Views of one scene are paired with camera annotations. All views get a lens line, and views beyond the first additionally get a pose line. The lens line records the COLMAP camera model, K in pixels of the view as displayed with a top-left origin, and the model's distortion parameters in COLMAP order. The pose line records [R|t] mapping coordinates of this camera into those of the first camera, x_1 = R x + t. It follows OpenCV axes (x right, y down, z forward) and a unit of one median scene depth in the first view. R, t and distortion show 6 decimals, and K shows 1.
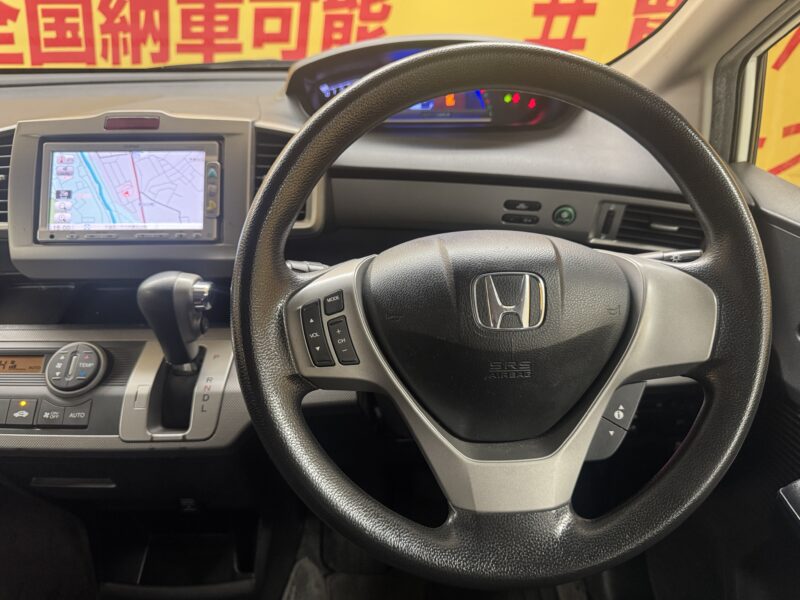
lens RADIAL K [[577.6, 0, 397.0], [0, 577.6, 297.3], [0, 0, 1]] dist [0.013878, -0.035650]
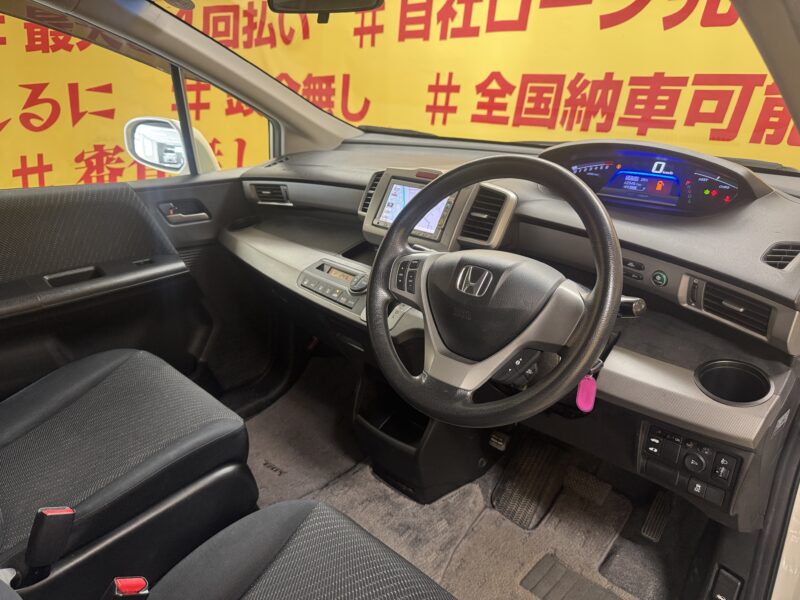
lens RADIAL K [[577.6, 0, 403.3], [0, 577.6, 302.3], [0, 0, 1]] dist [0.013878, -0.035650]
pose [[0.695172, 0.264468, -0.668426, 0.886252], [-0.319952, 0.946514, 0.041741, 0.046348], [0.643713, 0.184847, 0.742607, -0.403030]]
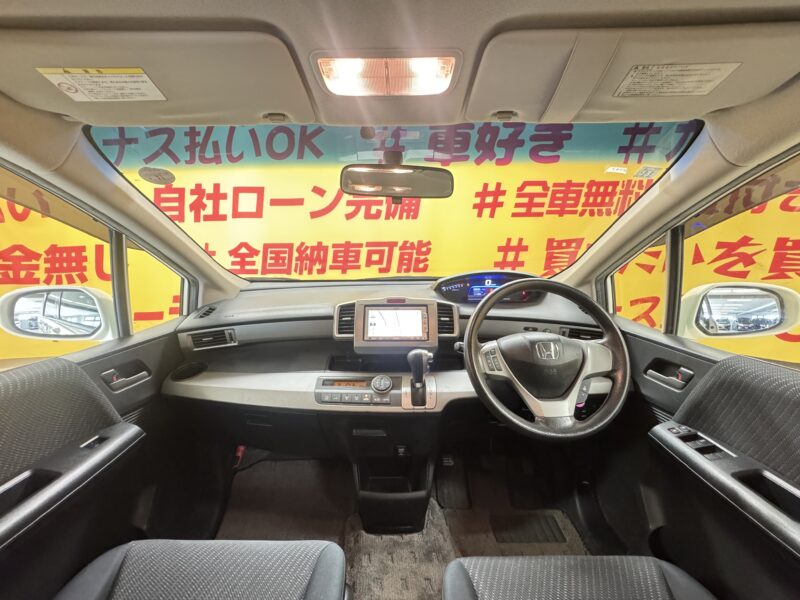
lens RADIAL K [[338.5, 0, 397.9], [0, 338.5, 301.2], [0, 0, 1]] dist [-0.002591, 0.001075]
pose [[0.999371, -0.004790, -0.035148, -0.387305], [-0.005493, 0.957995, -0.286733, 0.192194], [0.035045, 0.286746, 0.957365, -0.639831]]
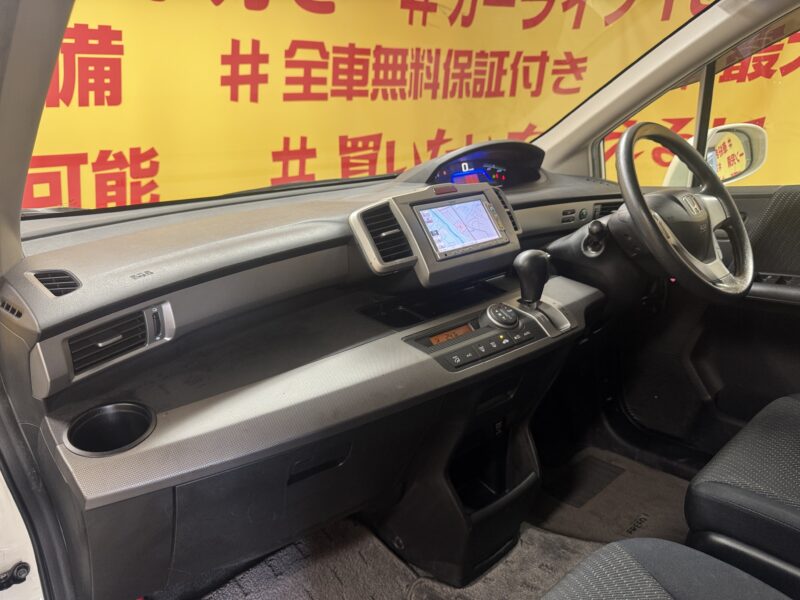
lens RADIAL K [[577.6, 0, 404.7], [0, 577.6, 308.7], [0, 0, 1]] dist [0.013878, -0.035650]
pose [[0.761834, -0.231047, 0.605166, -1.674958], [0.360861, 0.927213, -0.100281, 0.156299], [-0.537948, 0.294778, 0.789758, -0.190339]]
